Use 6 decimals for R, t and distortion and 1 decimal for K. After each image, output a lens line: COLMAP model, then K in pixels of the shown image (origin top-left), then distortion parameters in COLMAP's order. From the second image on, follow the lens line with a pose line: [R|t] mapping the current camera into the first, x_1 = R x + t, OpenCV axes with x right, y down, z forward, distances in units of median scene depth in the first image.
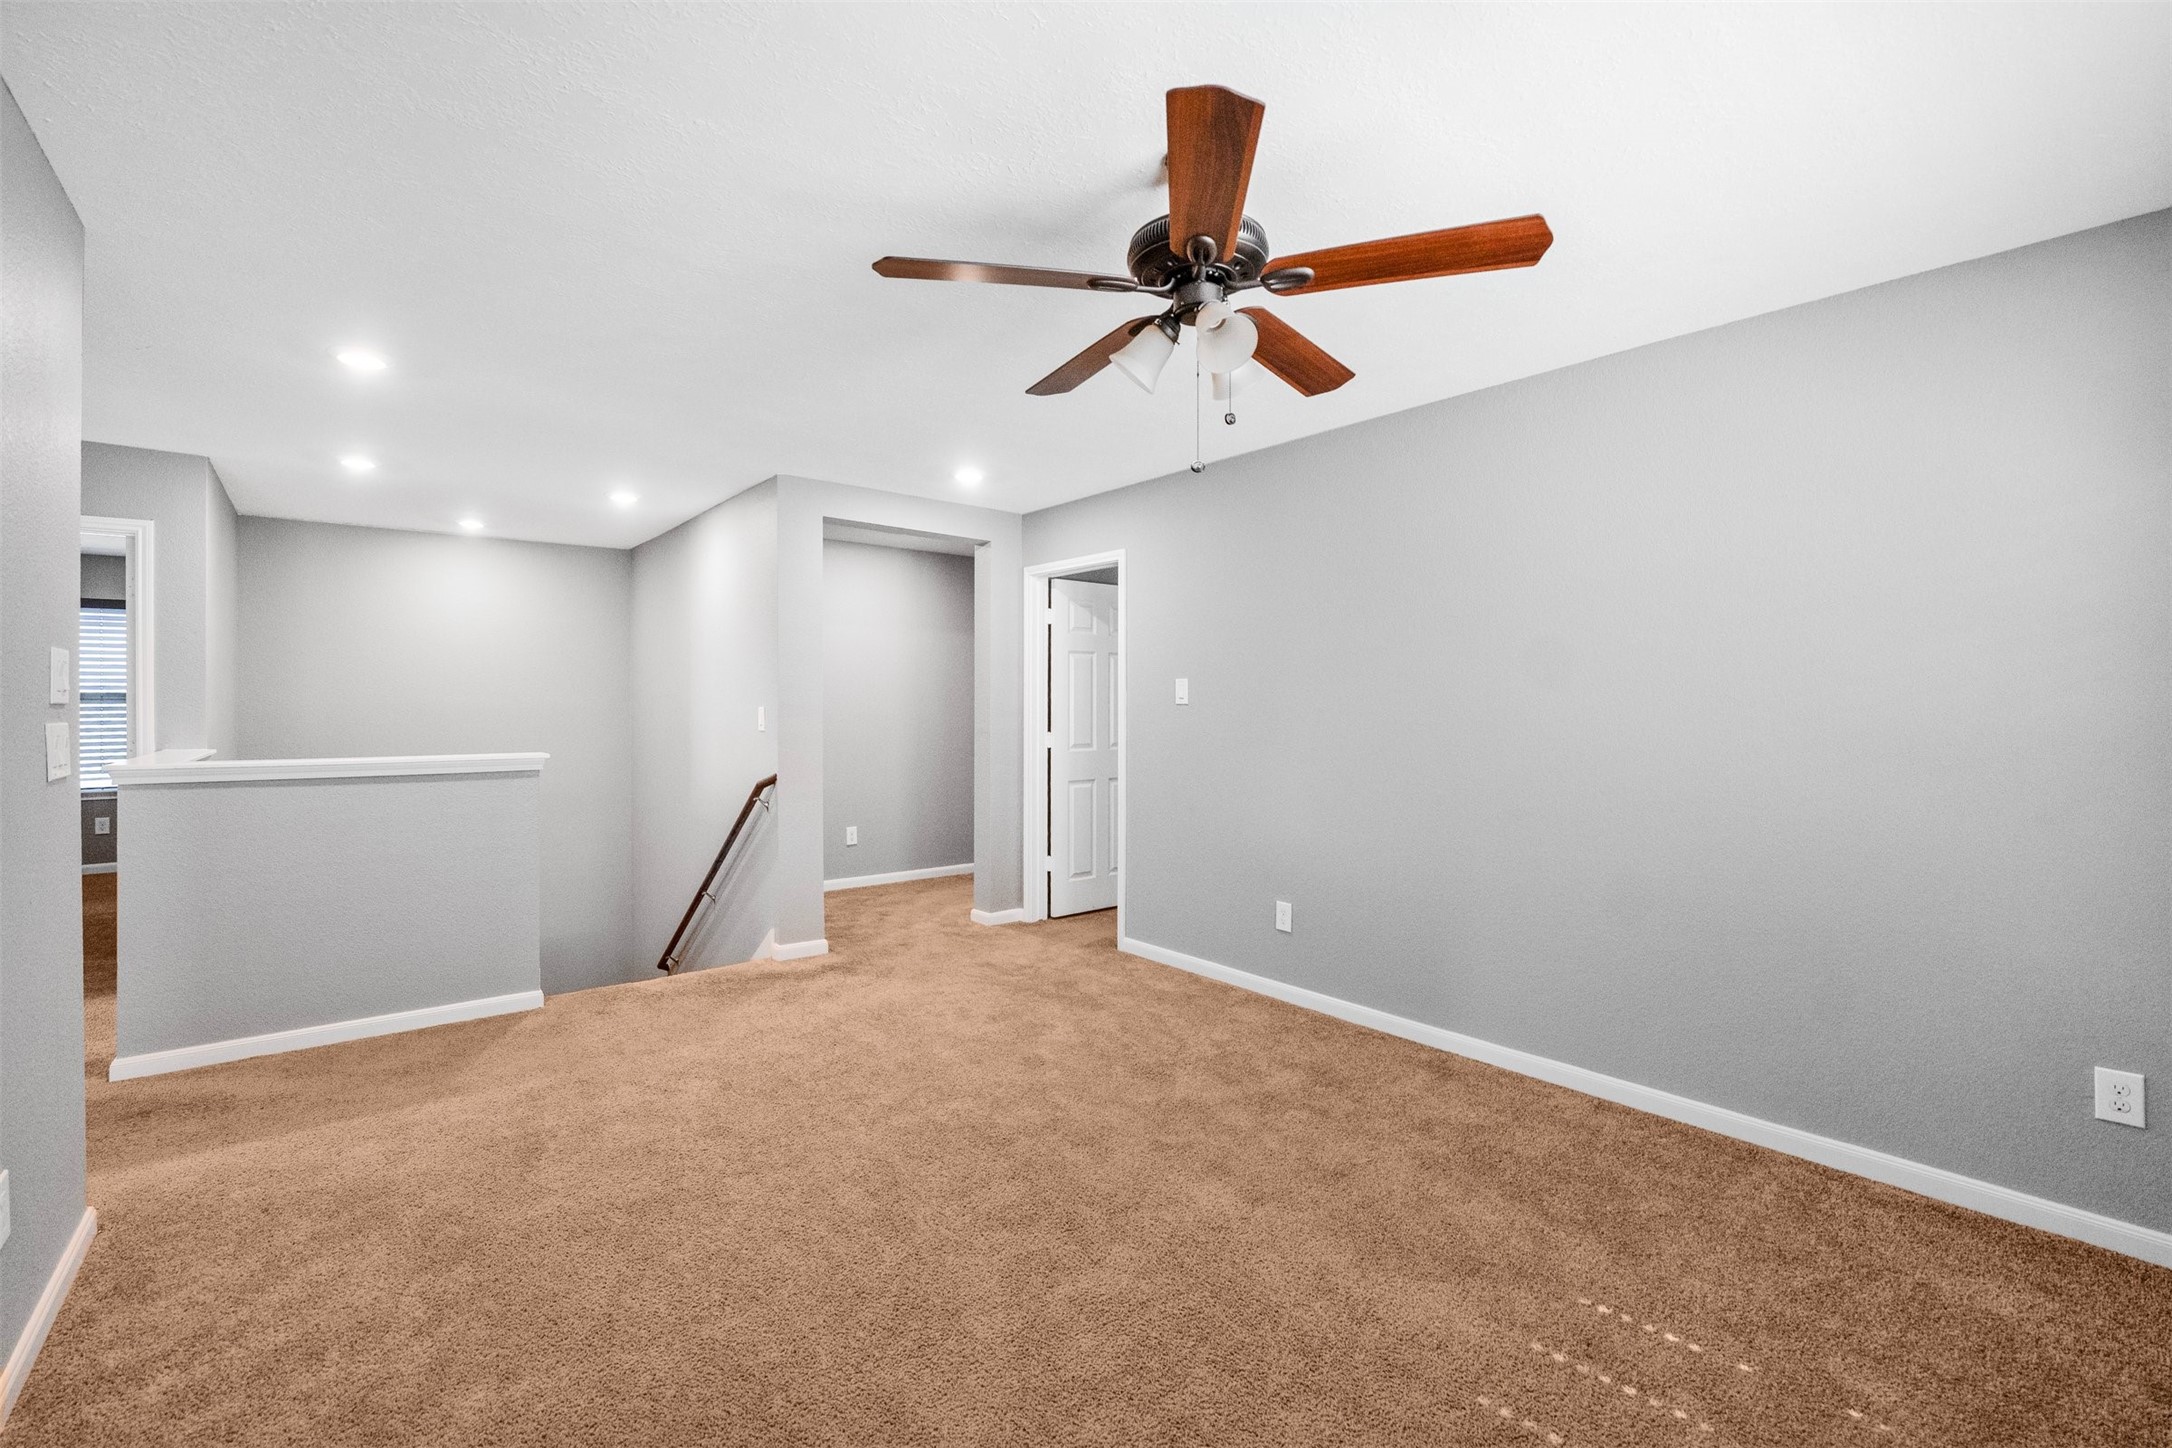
lens RADIAL K [[903.6, 0, 1076.6], [0, 903.6, 712.2], [0, 0, 1]] dist [-0.014428, 0.001077]
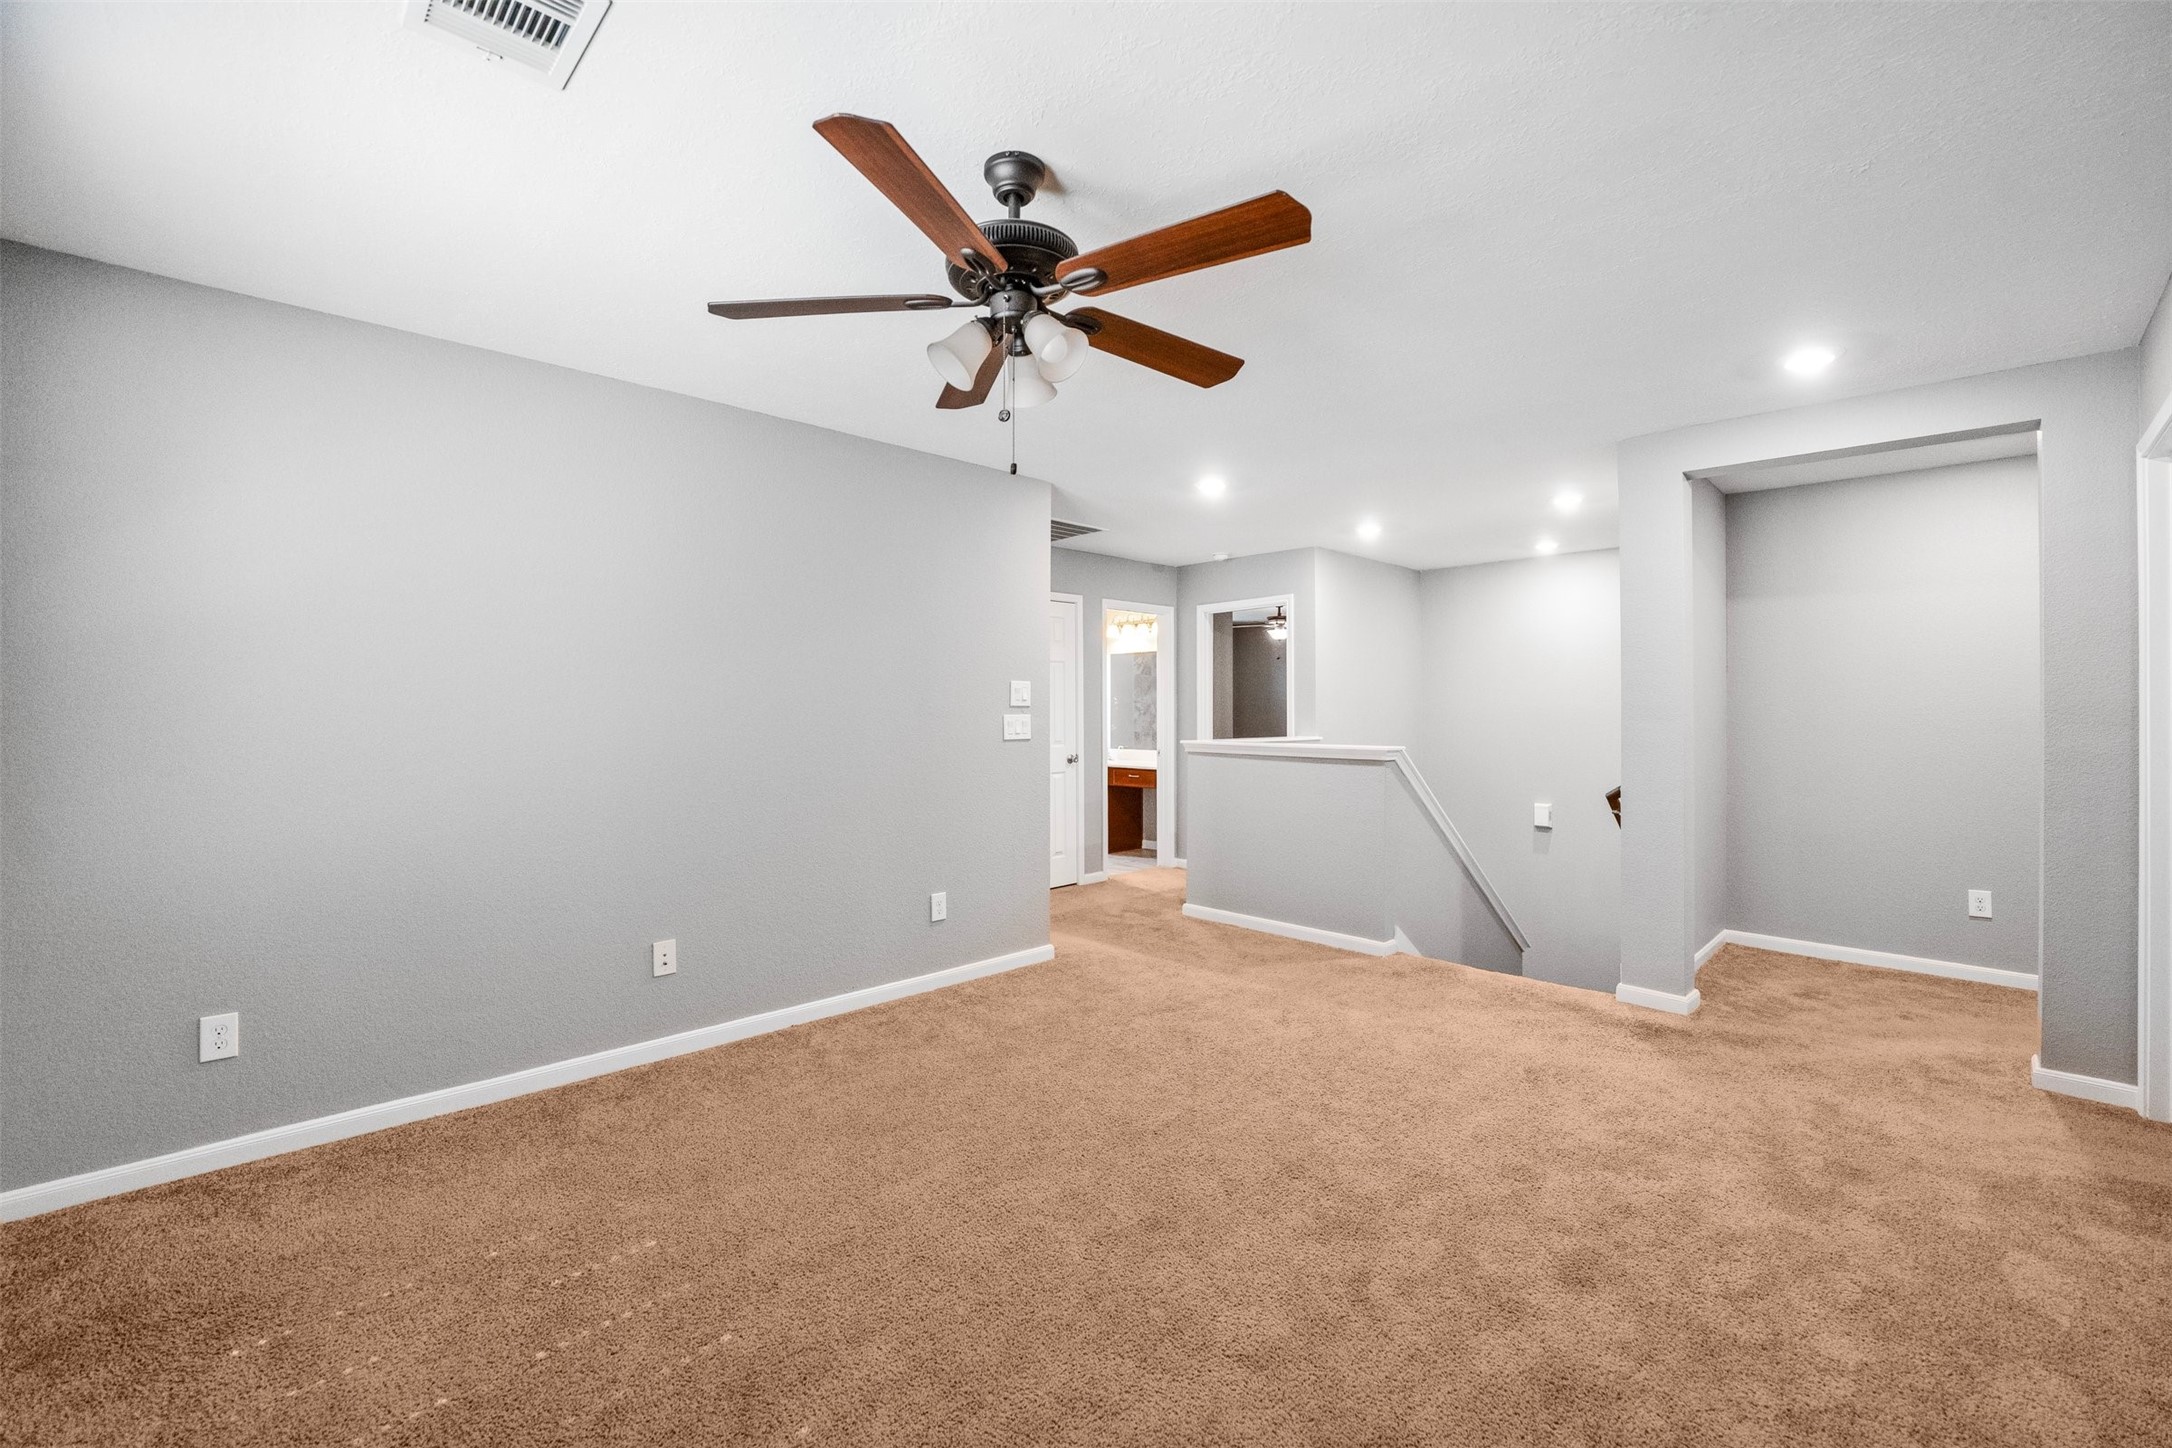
lens RADIAL K [[903.6, 0, 1078.0], [0, 903.6, 716.4], [0, 0, 1]] dist [-0.014428, 0.001077]
pose [[0.093418, 0.005586, -0.995611, 0.626412], [-0.008163, 0.999955, 0.004844, 0.003362], [0.995594, 0.007674, 0.093459, 0.525597]]
